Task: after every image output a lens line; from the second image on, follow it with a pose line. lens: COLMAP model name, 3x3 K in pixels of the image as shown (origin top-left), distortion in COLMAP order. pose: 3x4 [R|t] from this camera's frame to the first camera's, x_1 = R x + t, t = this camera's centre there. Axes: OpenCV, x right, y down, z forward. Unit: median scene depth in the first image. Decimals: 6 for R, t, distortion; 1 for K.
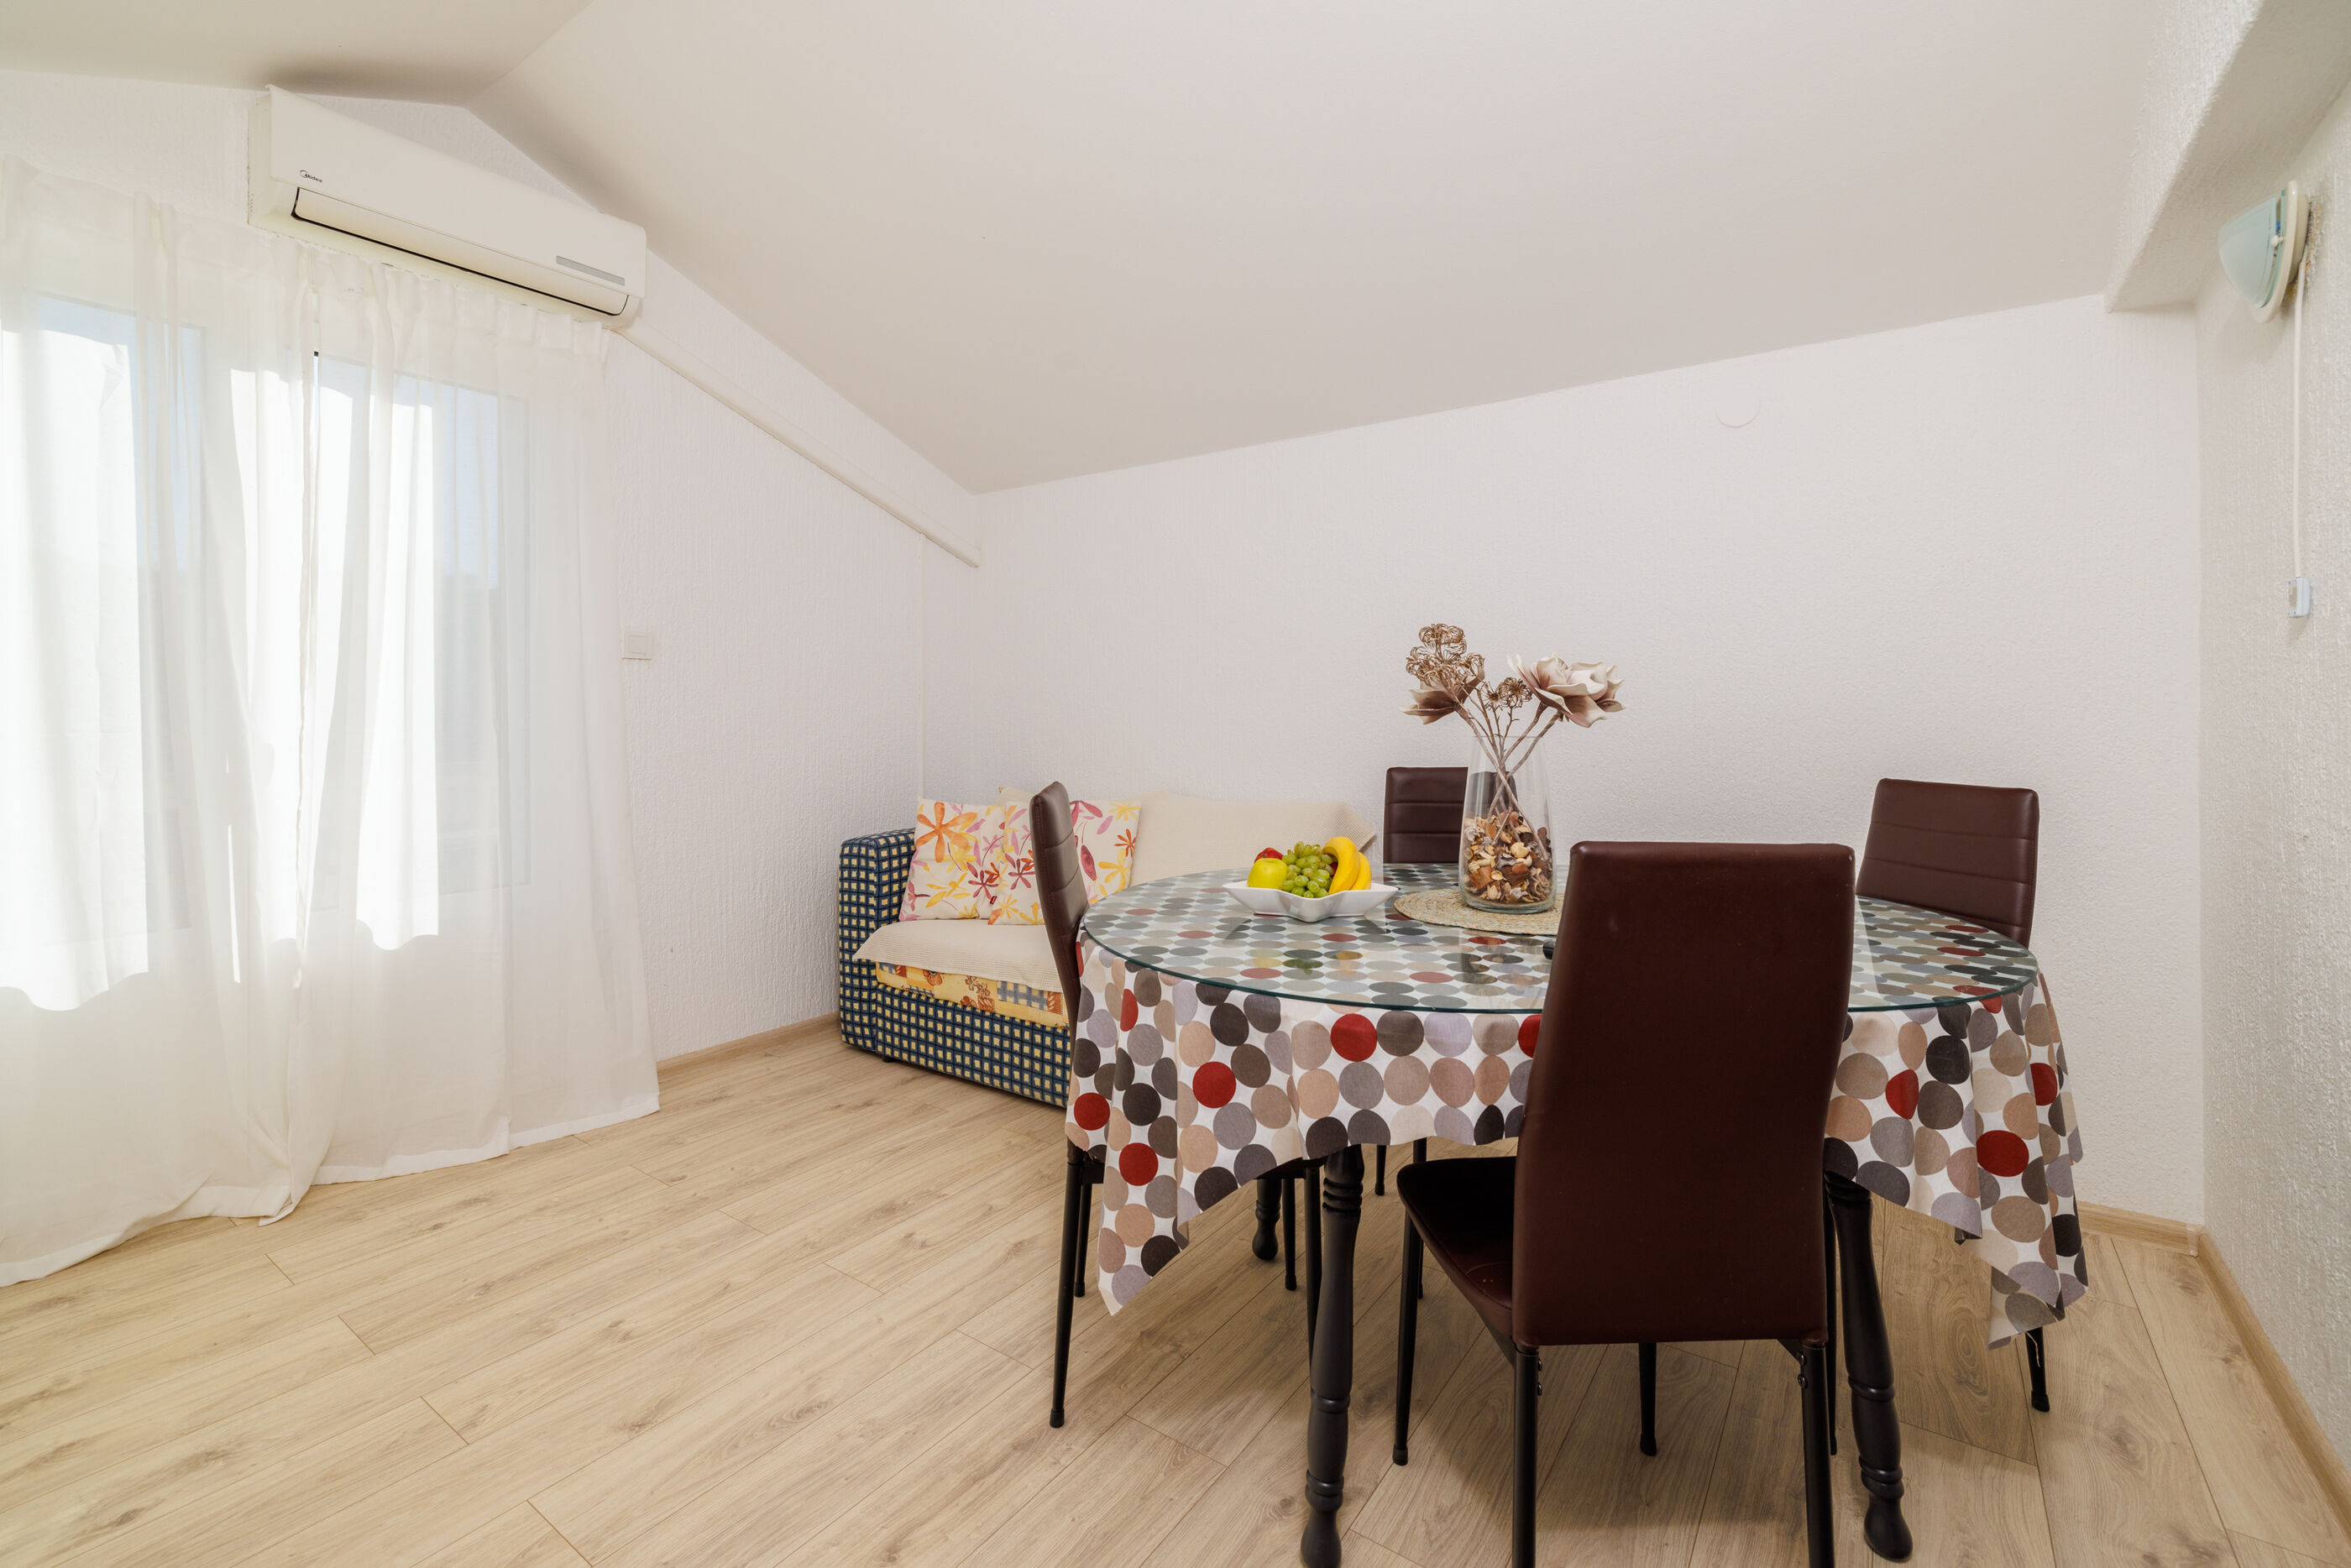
lens RADIAL K [[1007.7, 0, 1175.8], [0, 1007.7, 703.5], [0, 0, 1]] dist [-0.001582, 0.003405]
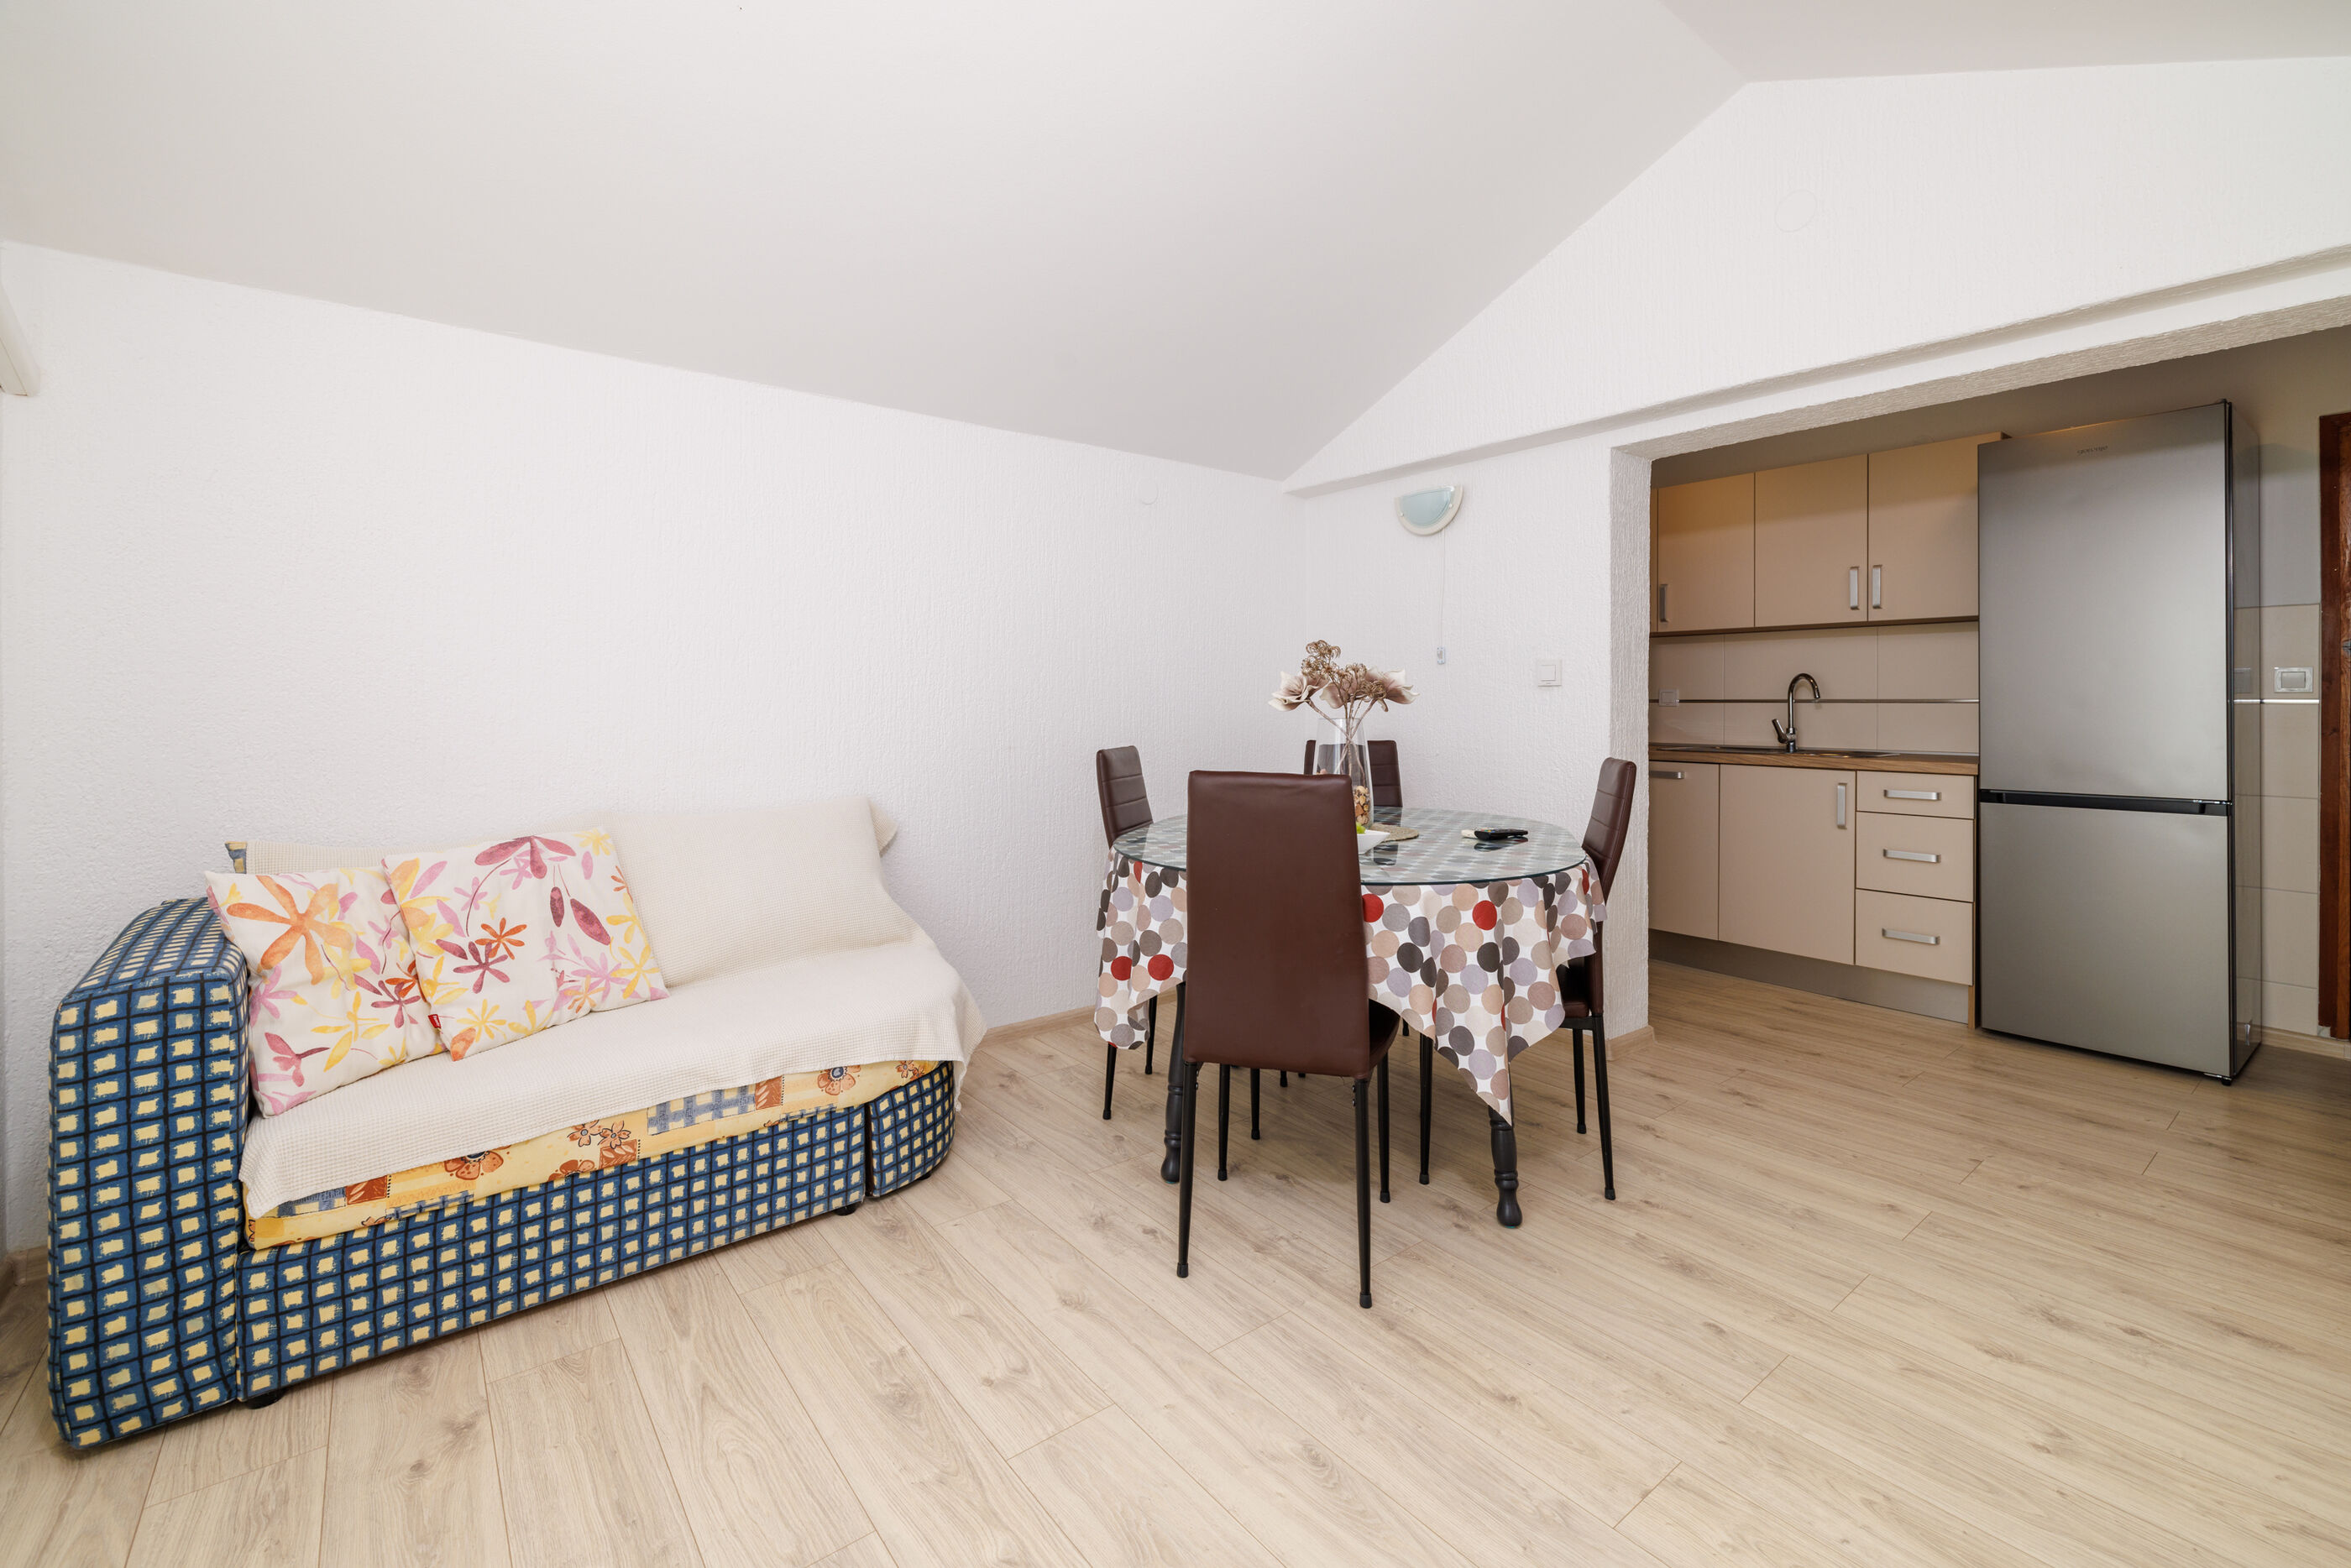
lens RADIAL K [[1007.7, 0, 1185.4], [0, 1007.7, 714.7], [0, 0, 1]] dist [-0.001582, 0.003405]
pose [[0.274714, -0.004341, 0.961516, -0.693893], [-0.010104, 0.999922, 0.007401, 0.009696], [-0.961473, -0.011748, 0.274648, 0.472036]]
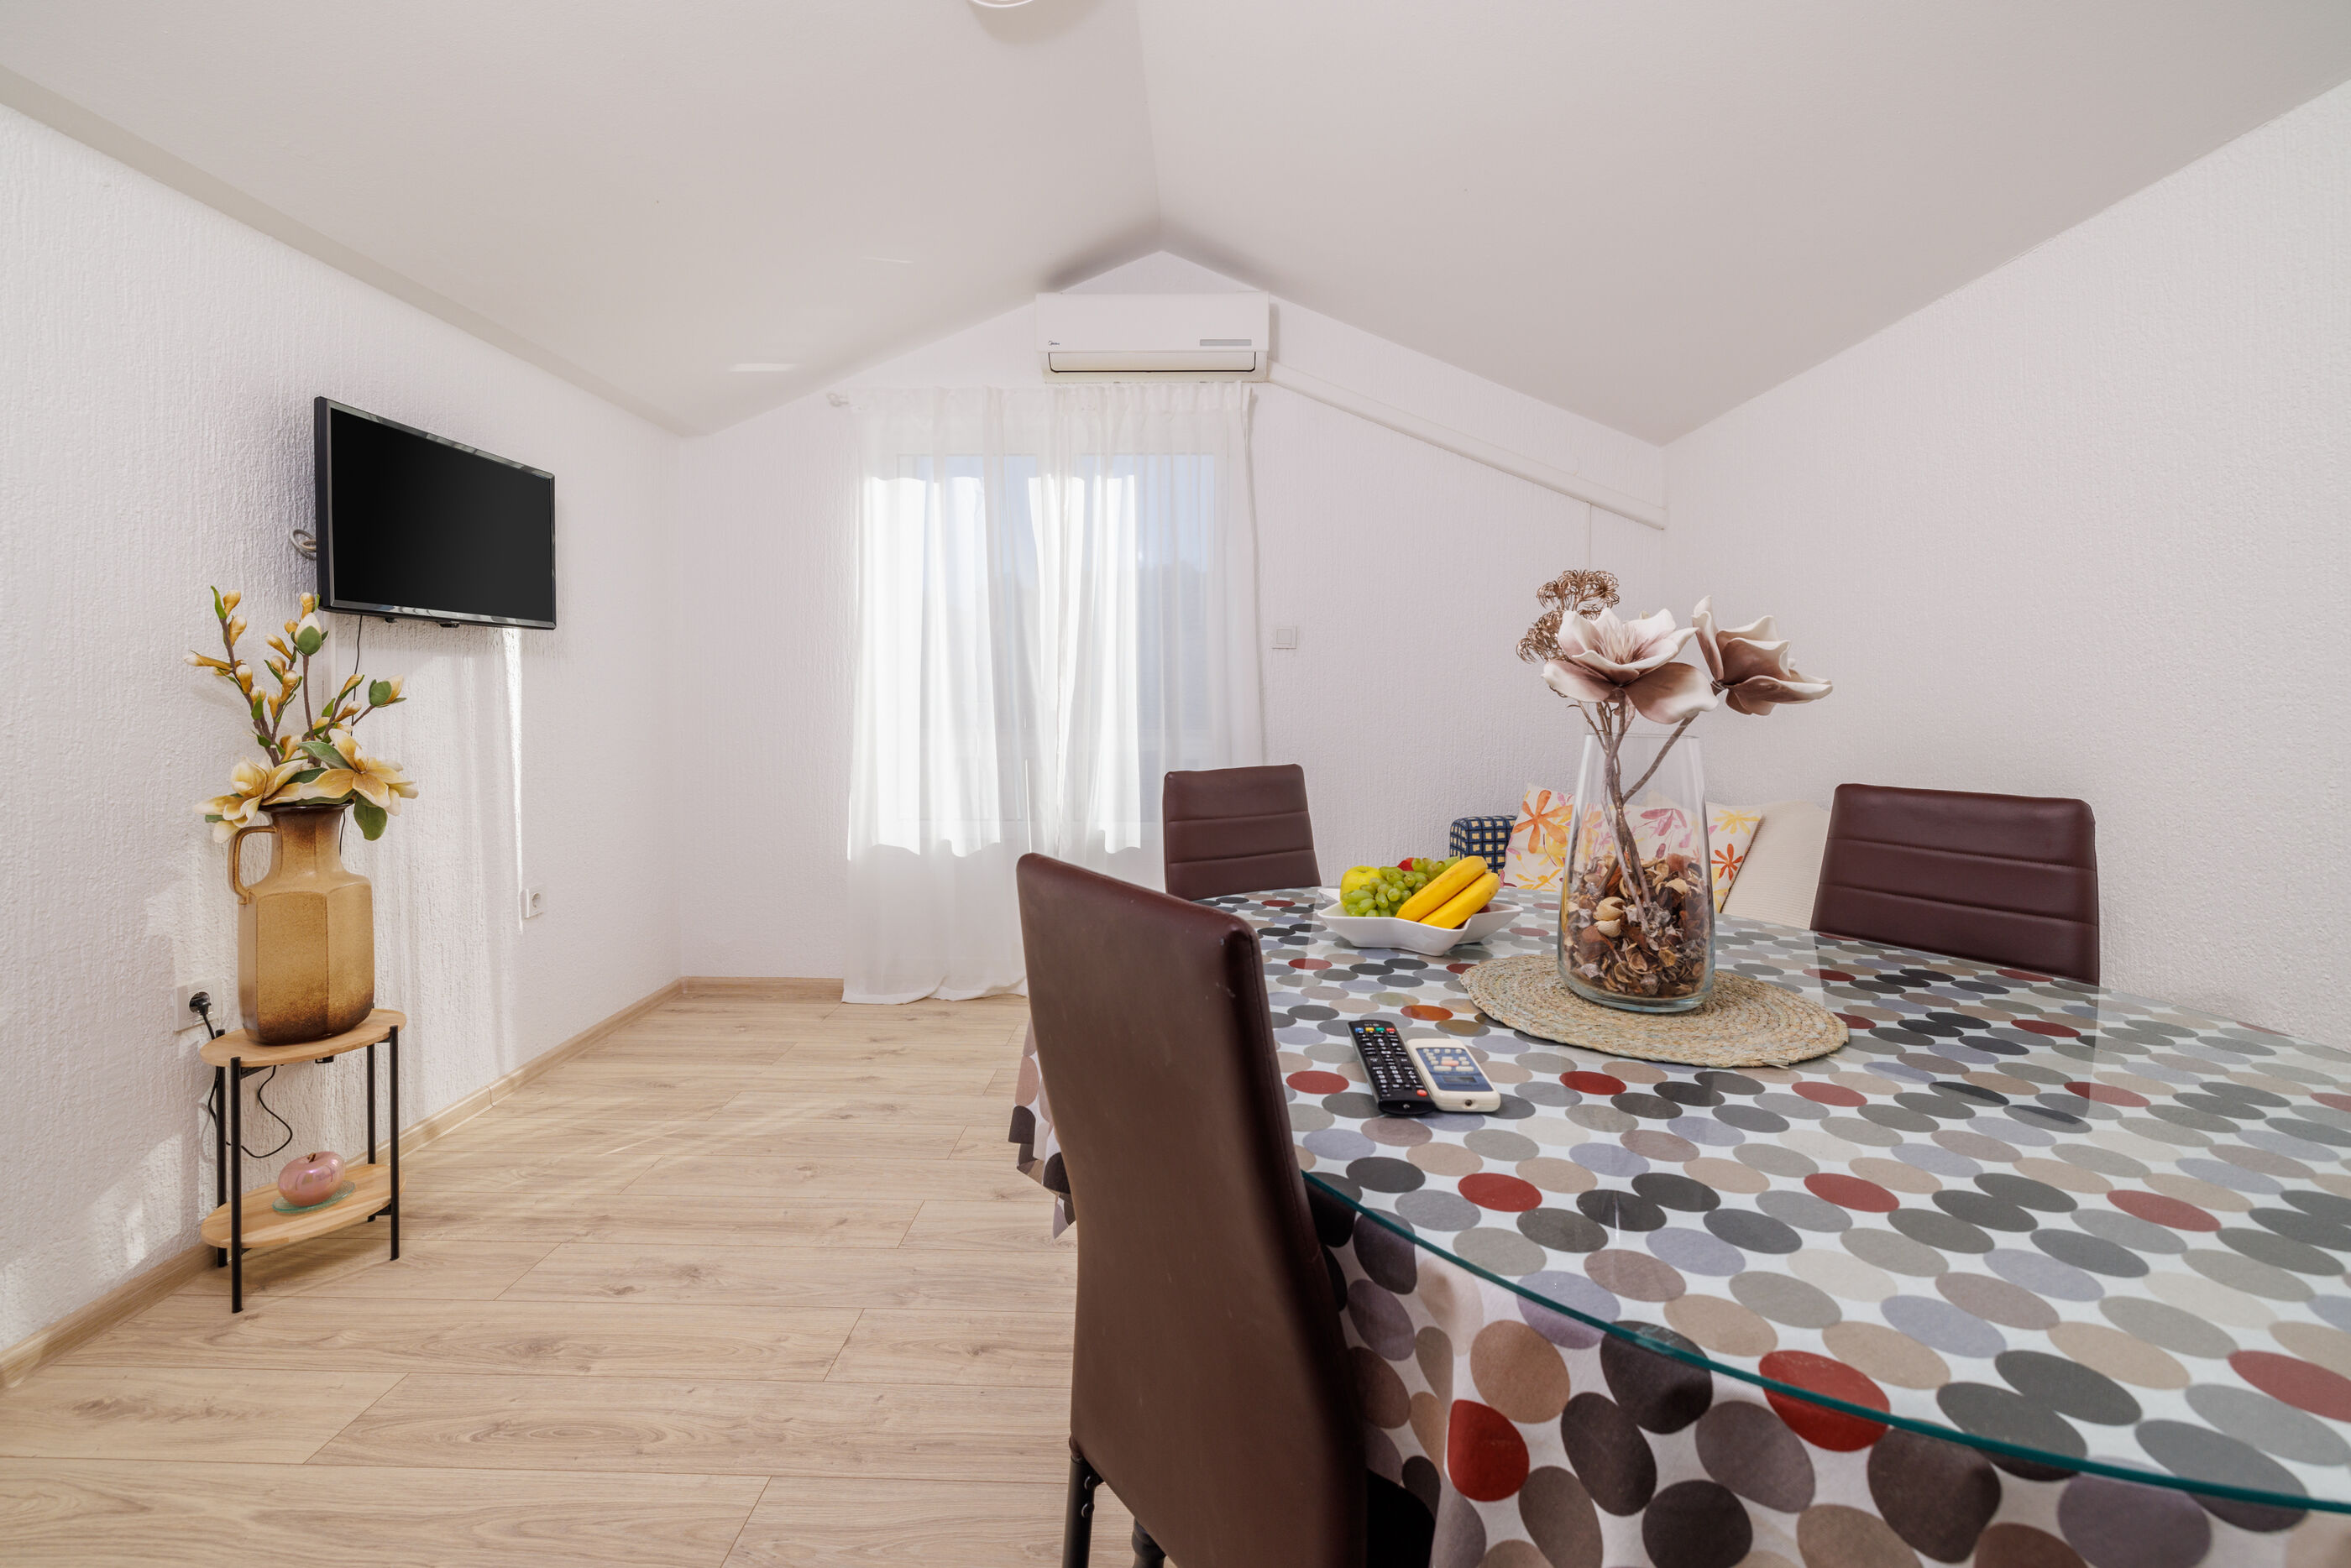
lens RADIAL K [[1007.7, 0, 1191.6], [0, 1007.7, 703.7], [0, 0, 1]] dist [-0.001582, 0.003405]
pose [[0.561323, 0.016219, -0.827438, 0.411068], [-0.000958, 0.999820, 0.018949, -0.000498], [0.827596, -0.009844, 0.561238, 0.230675]]
